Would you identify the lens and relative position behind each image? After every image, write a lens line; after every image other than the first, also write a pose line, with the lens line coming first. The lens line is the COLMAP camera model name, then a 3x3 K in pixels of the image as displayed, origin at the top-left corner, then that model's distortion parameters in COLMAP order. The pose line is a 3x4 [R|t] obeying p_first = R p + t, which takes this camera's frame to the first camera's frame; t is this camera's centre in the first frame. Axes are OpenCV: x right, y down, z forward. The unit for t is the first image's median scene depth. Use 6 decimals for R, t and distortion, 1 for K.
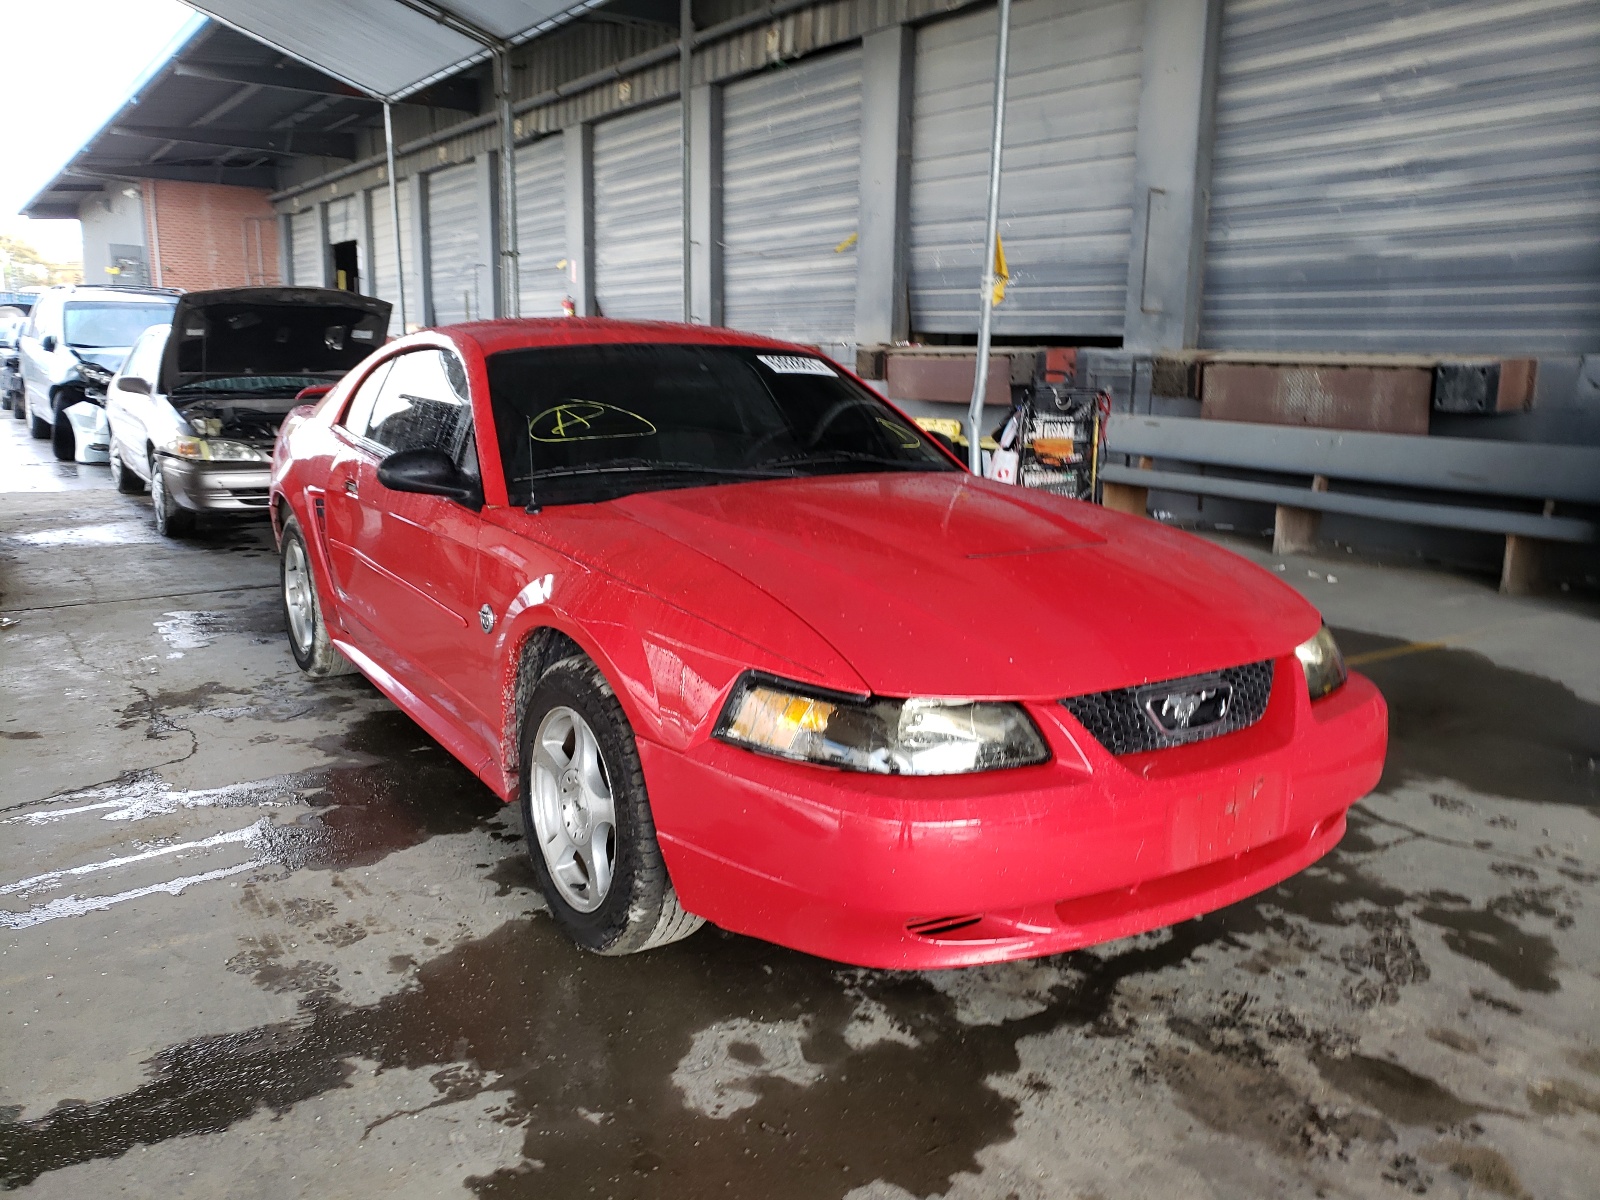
lens RADIAL K [[1264.9, 0, 800.0], [0, 1264.9, 600.0], [0, 0, 1]] dist [-0.002537, -0.002222]
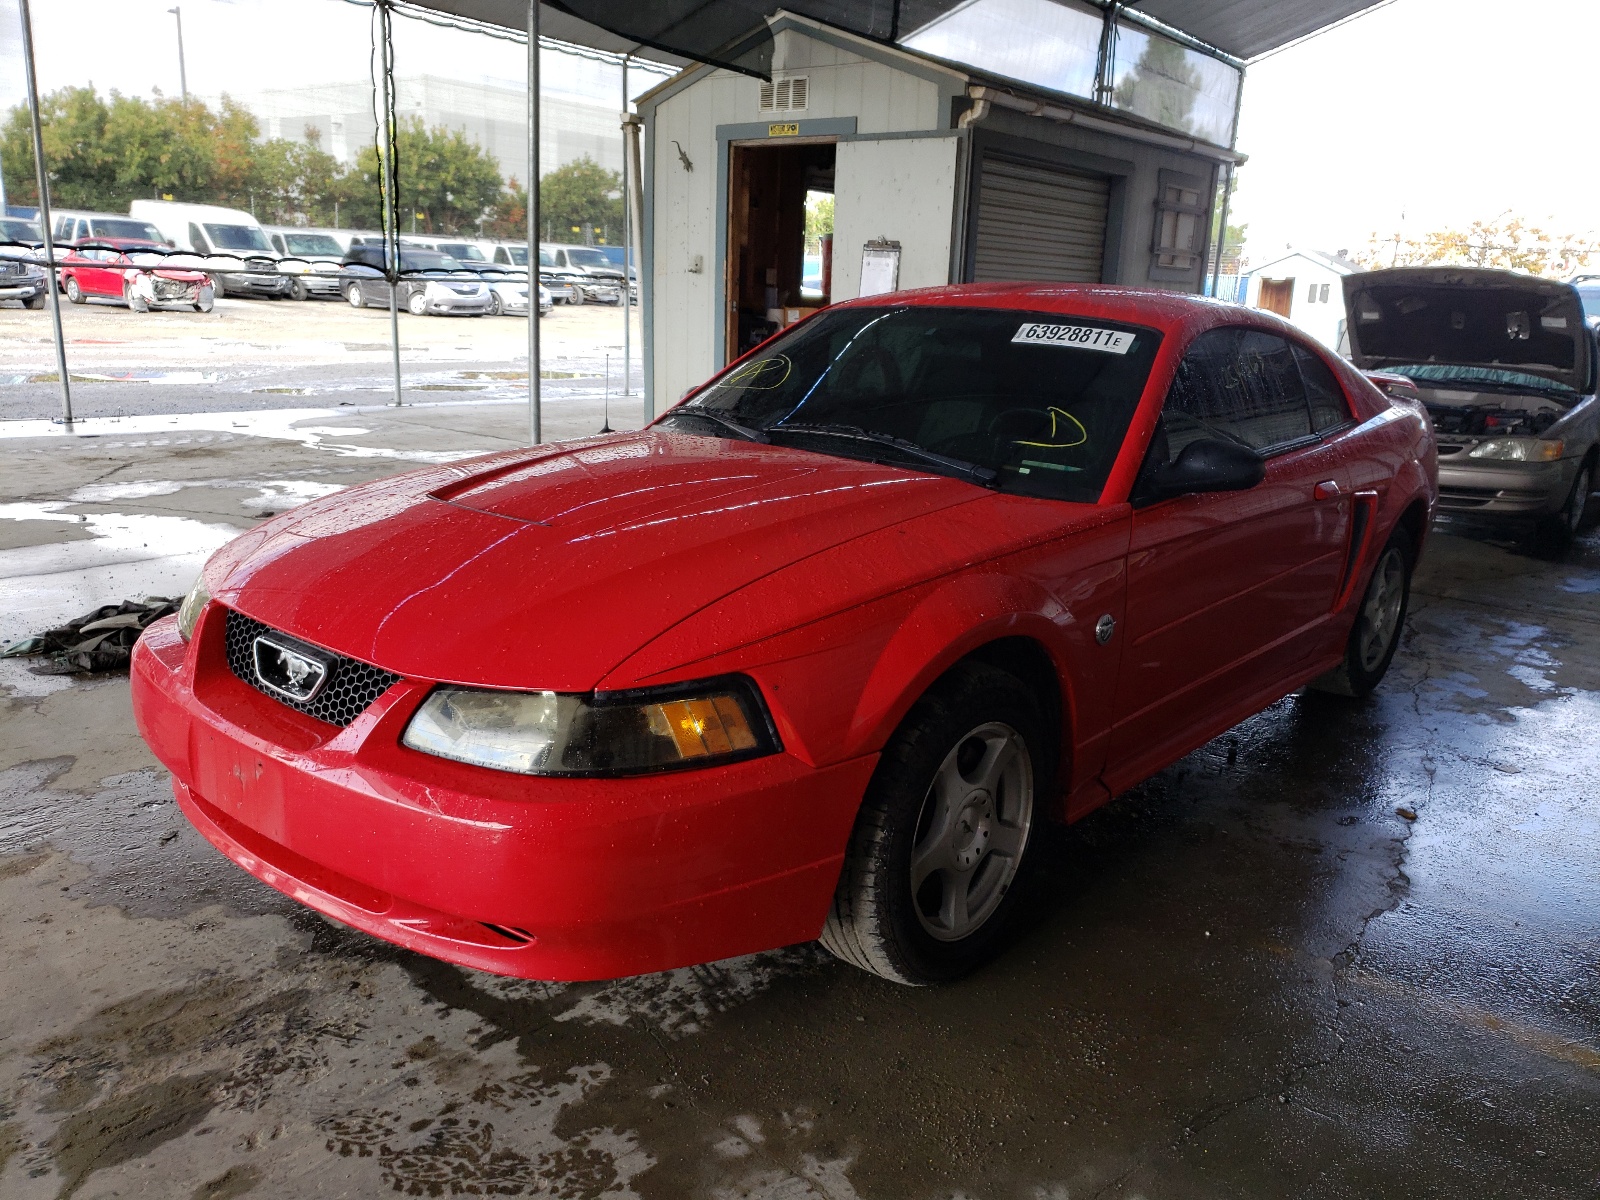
lens RADIAL K [[1244.8, 0, 800.0], [0, 1244.8, 600.0], [0, 0, 1]] dist [0.004985, -0.000530]
pose [[0.275149, 0.231146, -0.933201, 0.977604], [-0.227557, 0.958743, 0.170379, -0.162635], [0.934083, 0.165477, 0.316396, 0.804424]]
